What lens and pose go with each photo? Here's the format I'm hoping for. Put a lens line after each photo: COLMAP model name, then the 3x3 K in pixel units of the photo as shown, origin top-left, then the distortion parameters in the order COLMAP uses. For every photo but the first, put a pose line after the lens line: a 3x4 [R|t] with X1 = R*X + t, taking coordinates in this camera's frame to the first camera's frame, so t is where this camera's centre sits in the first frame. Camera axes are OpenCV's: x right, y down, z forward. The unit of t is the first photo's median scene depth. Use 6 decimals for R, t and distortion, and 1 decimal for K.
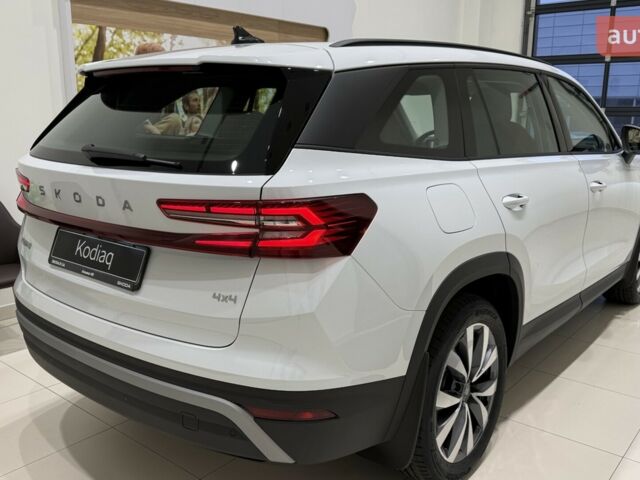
lens RADIAL K [[596.7, 0, 320.0], [0, 596.7, 240.0], [0, 0, 1]] dist [0.169831, -0.370098]
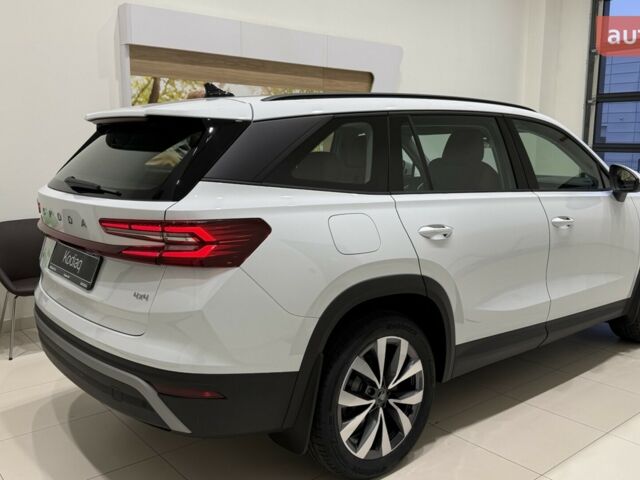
lens RADIAL K [[596.7, 0, 320.0], [0, 596.7, 240.0], [0, 0, 1]] dist [0.169831, -0.370098]
pose [[0.983378, 0.030194, -0.179040, 0.359386], [-0.040074, 0.997852, -0.051827, 0.022715], [0.177091, 0.058140, 0.982476, -0.166017]]
